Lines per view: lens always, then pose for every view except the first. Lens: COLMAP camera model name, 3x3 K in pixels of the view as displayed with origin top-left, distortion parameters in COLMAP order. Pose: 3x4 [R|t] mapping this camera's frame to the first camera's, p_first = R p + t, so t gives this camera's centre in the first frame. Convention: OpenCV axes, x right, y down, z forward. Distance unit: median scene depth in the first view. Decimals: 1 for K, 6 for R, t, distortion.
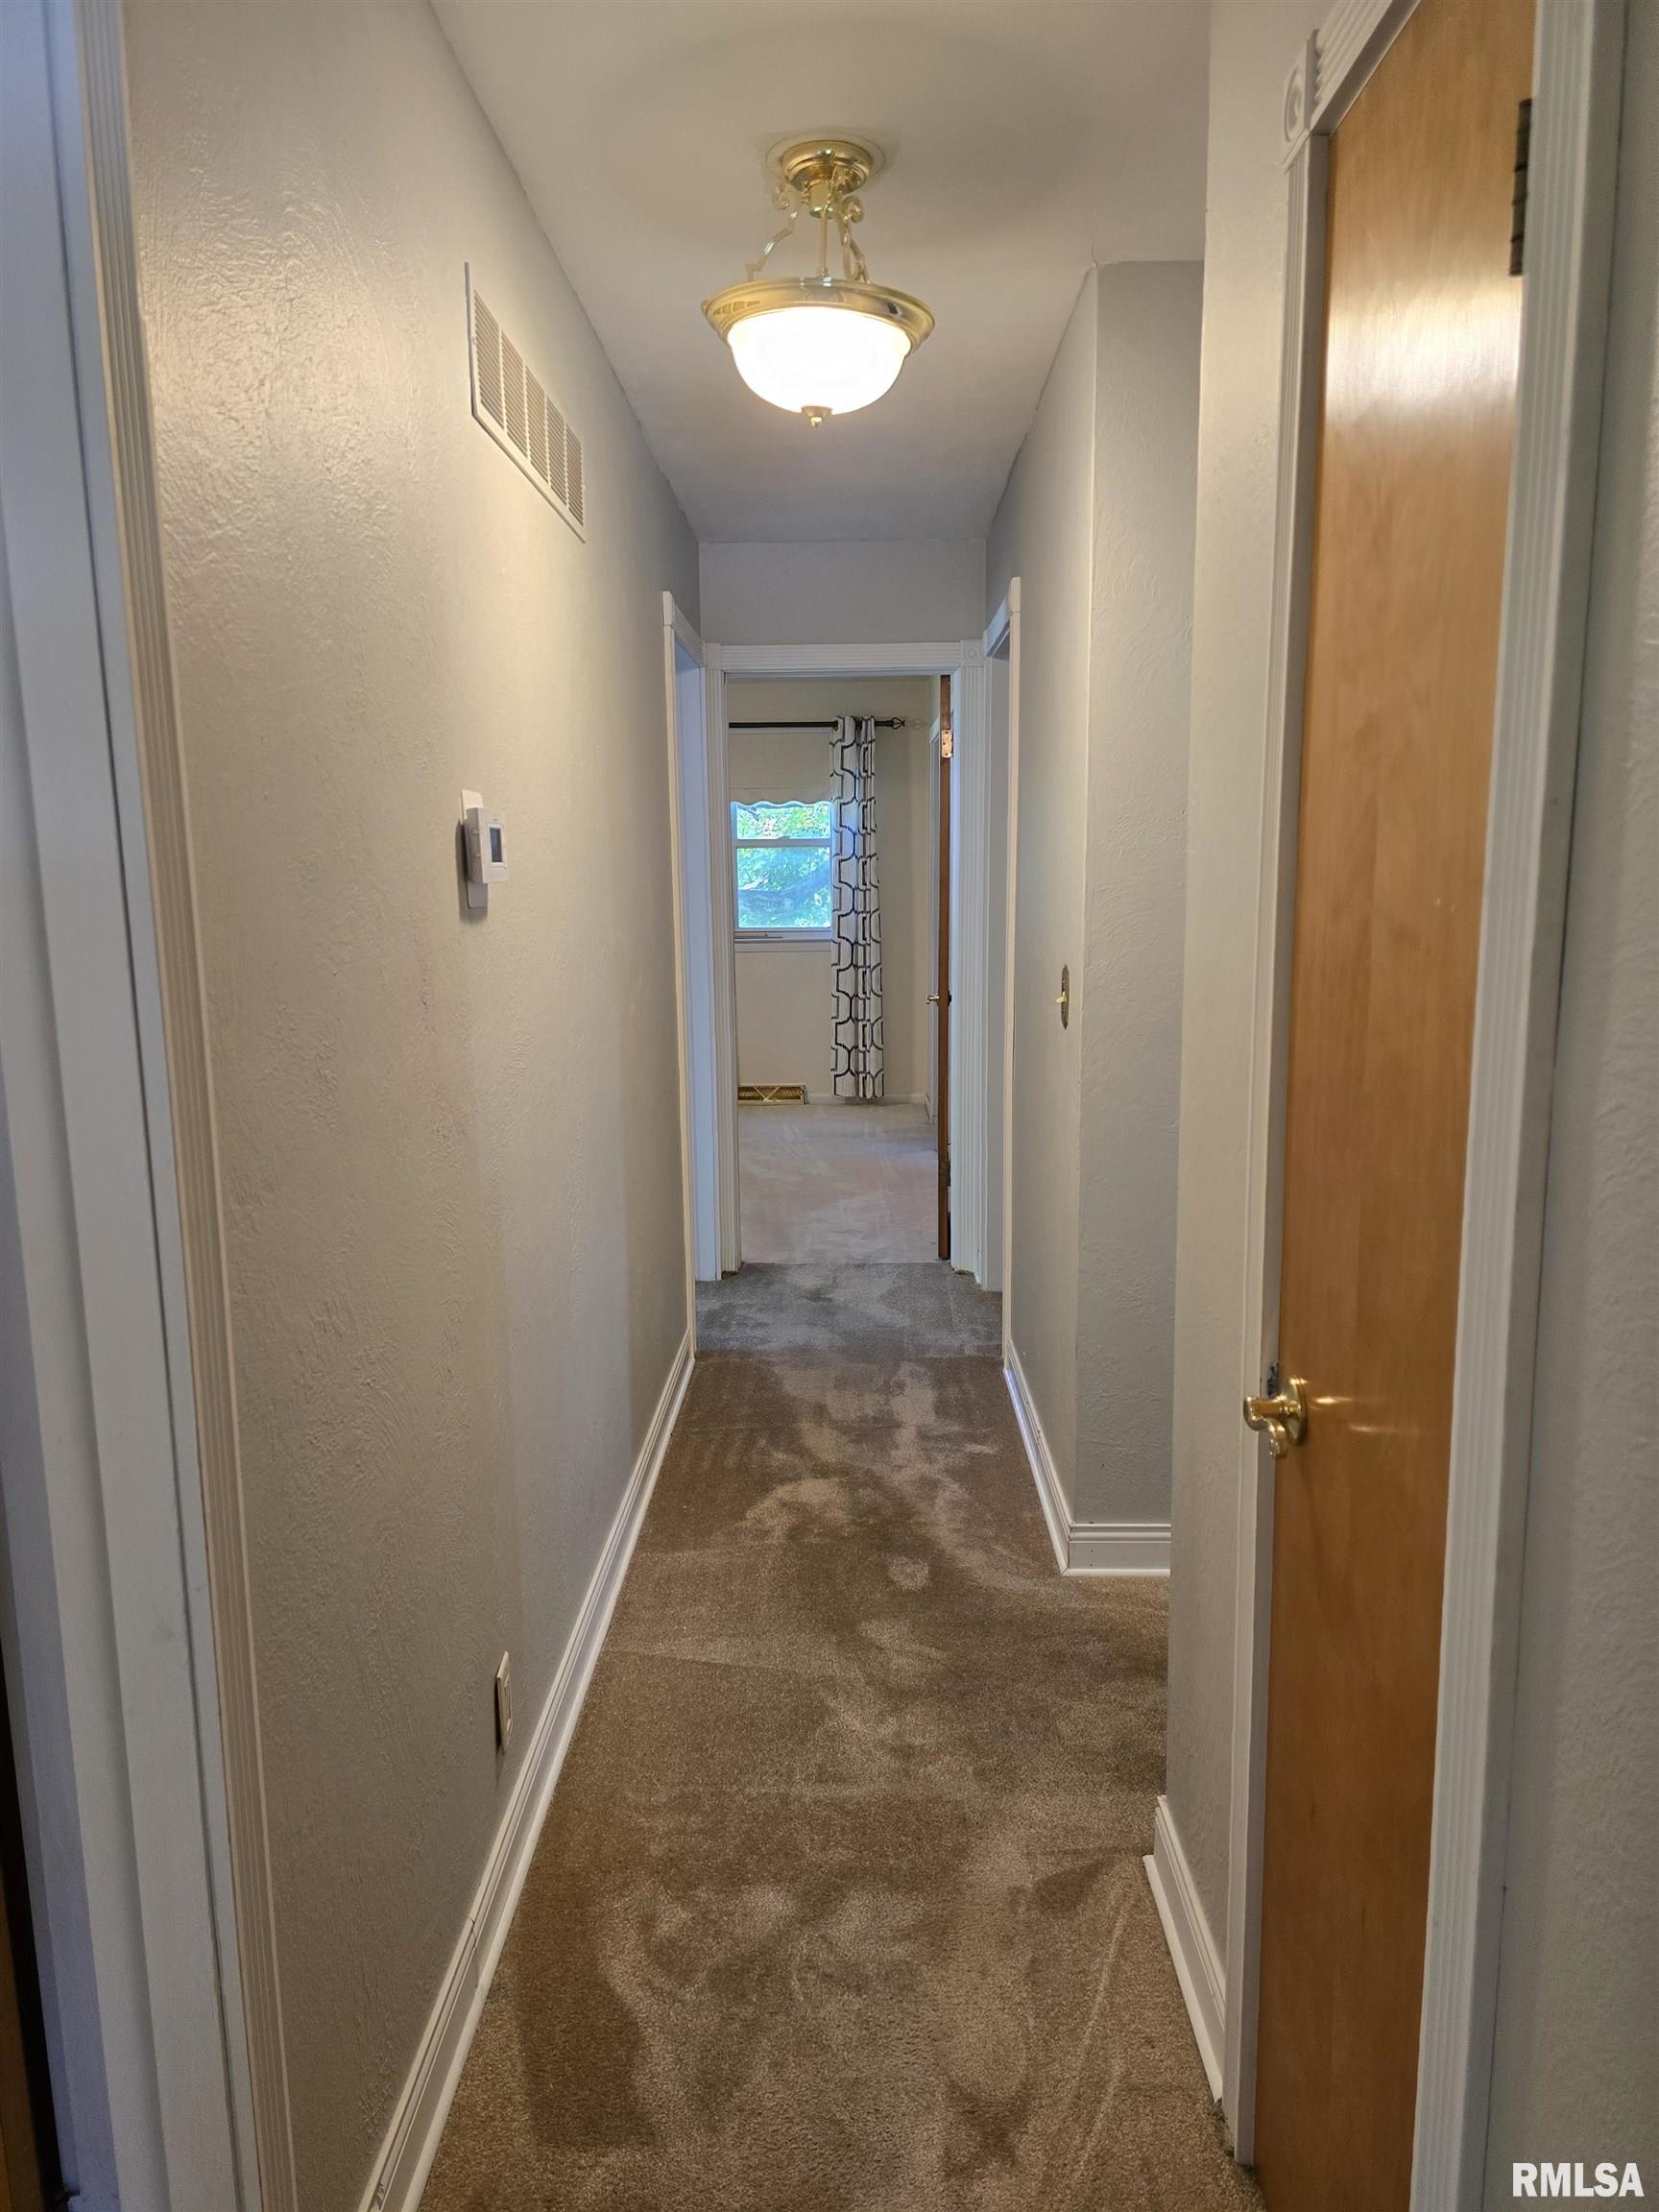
lens RADIAL K [[1498.2, 0, 827.7], [0, 1498.2, 1109.0], [0, 0, 1]] dist [-0.006940, -0.012434]
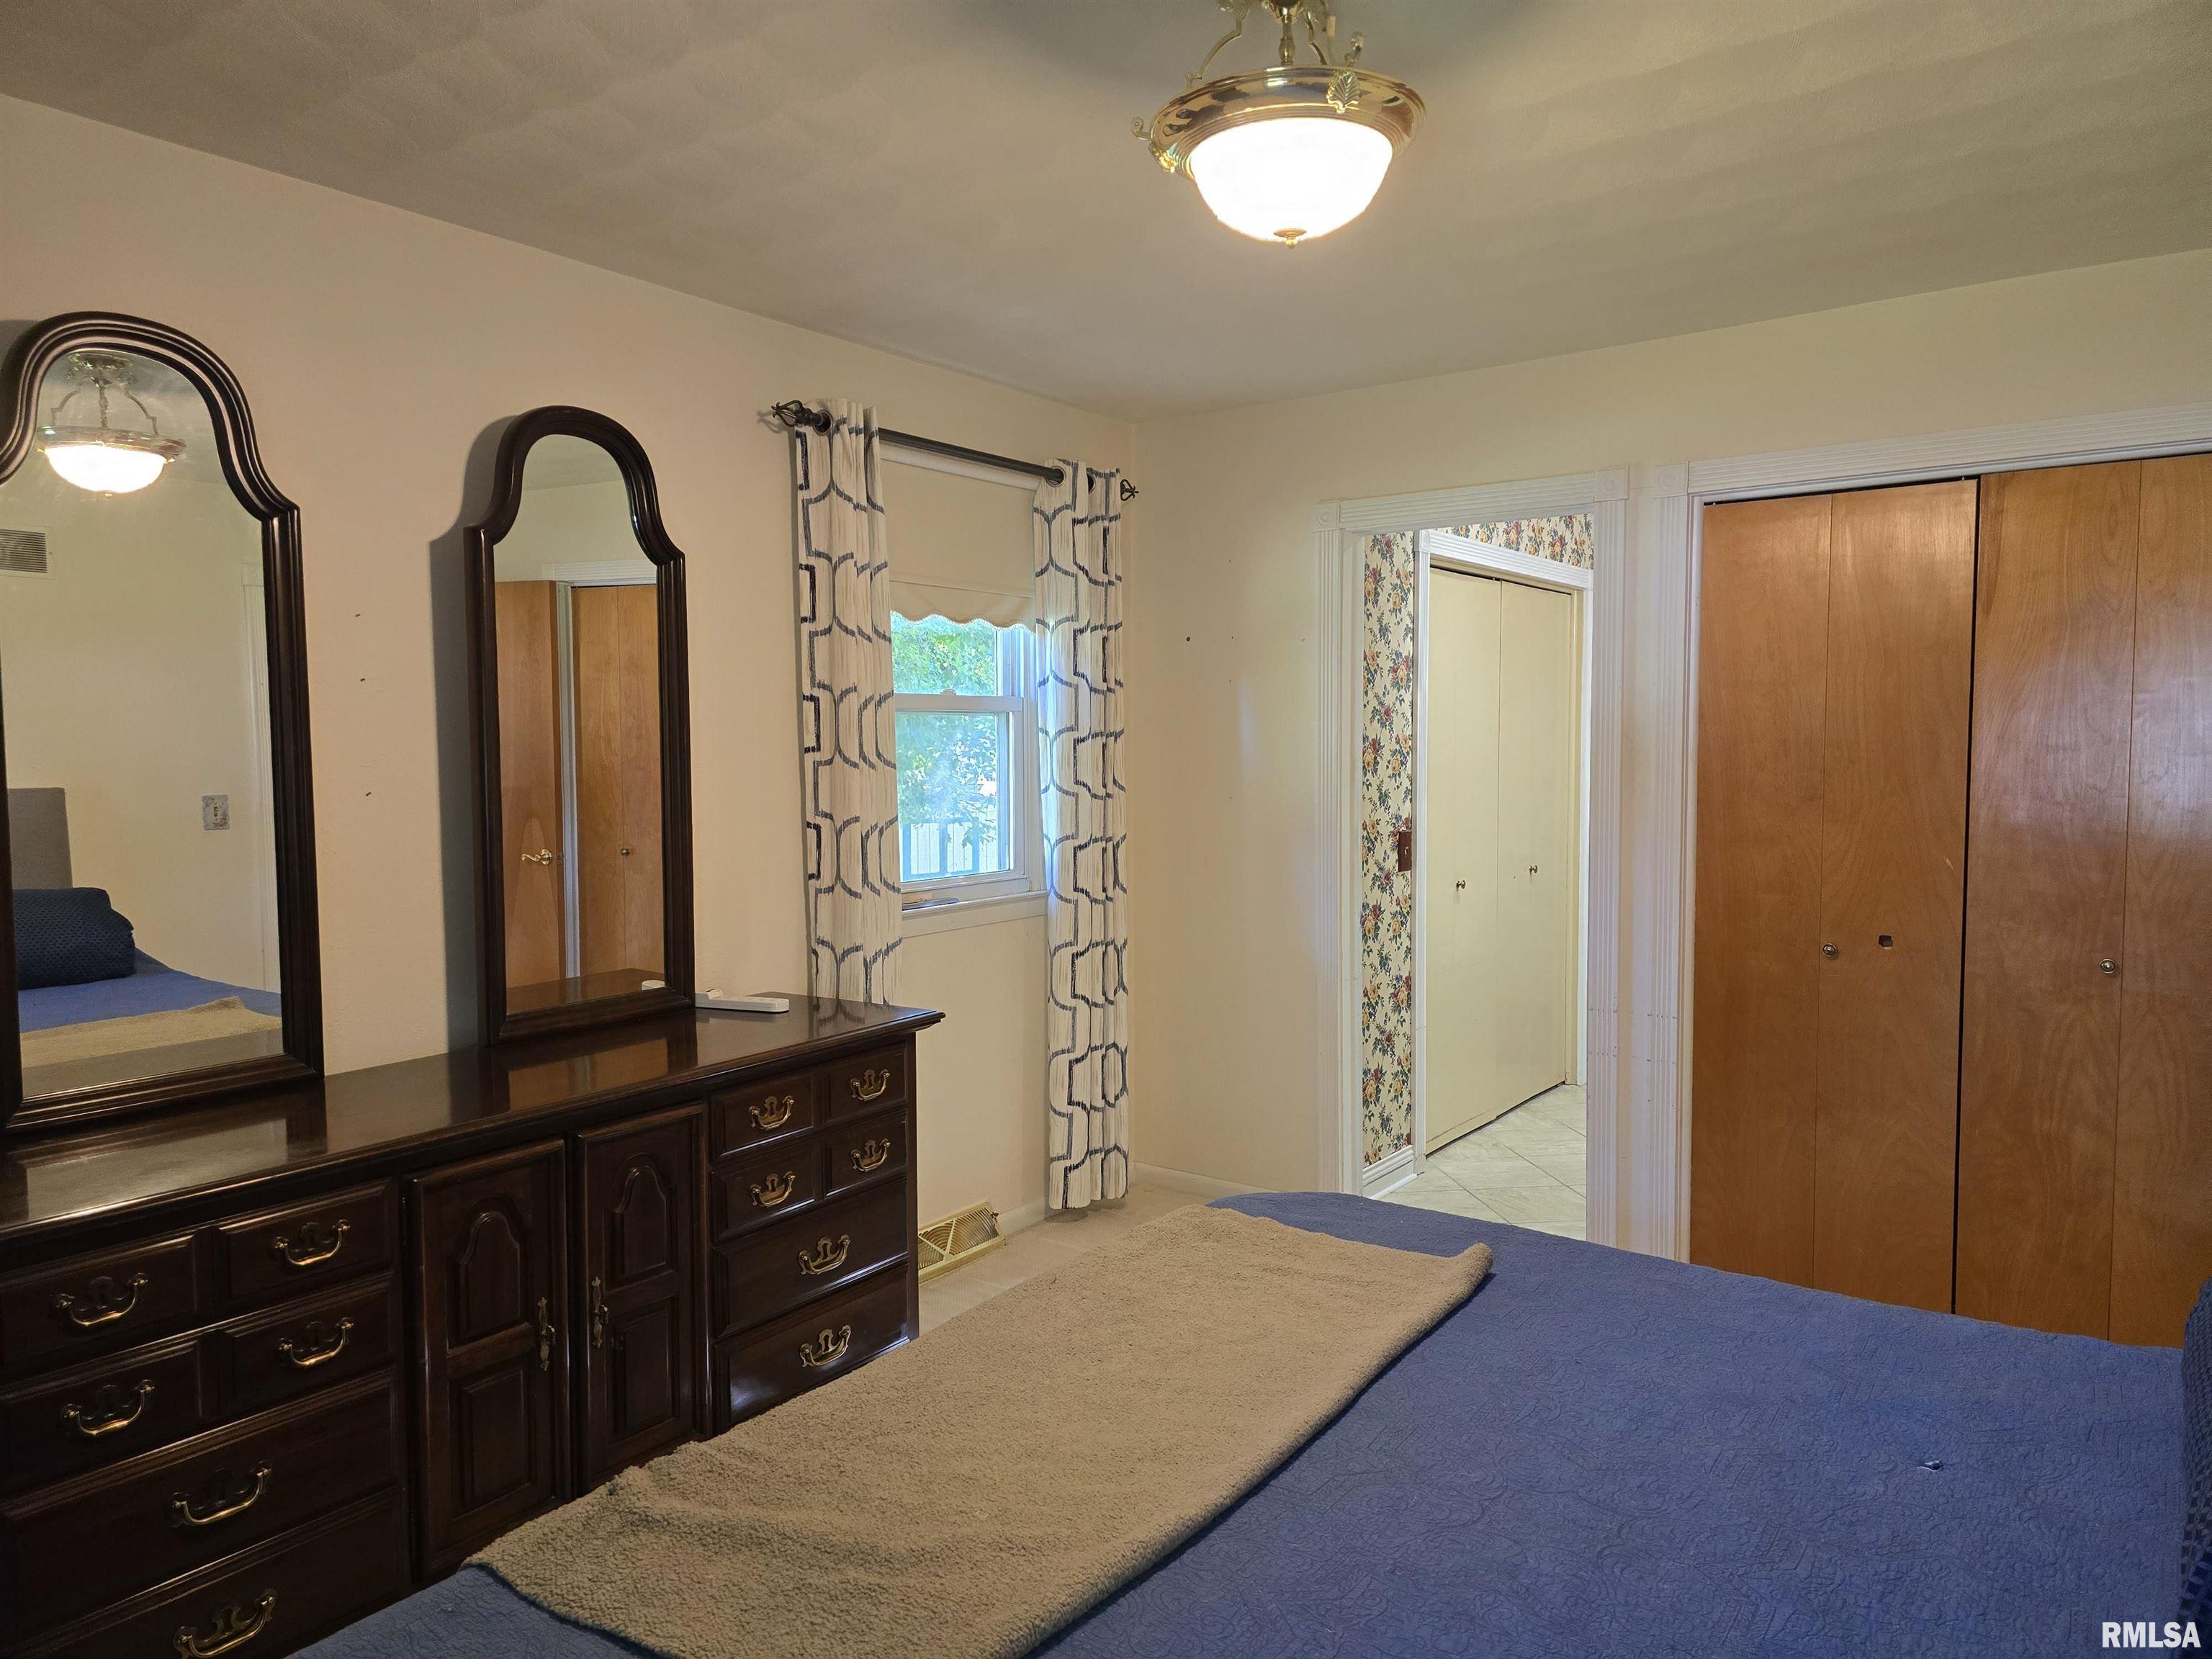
lens RADIAL K [[1498.2, 0, 1107.9], [0, 1498.2, 827.0], [0, 0, 1]] dist [-0.006940, -0.012434]
pose [[0.555039, -0.037234, 0.830991, -0.407322], [0.131339, 0.990389, -0.043348, -0.114909], [-0.821390, 0.133201, 0.554595, 0.719715]]
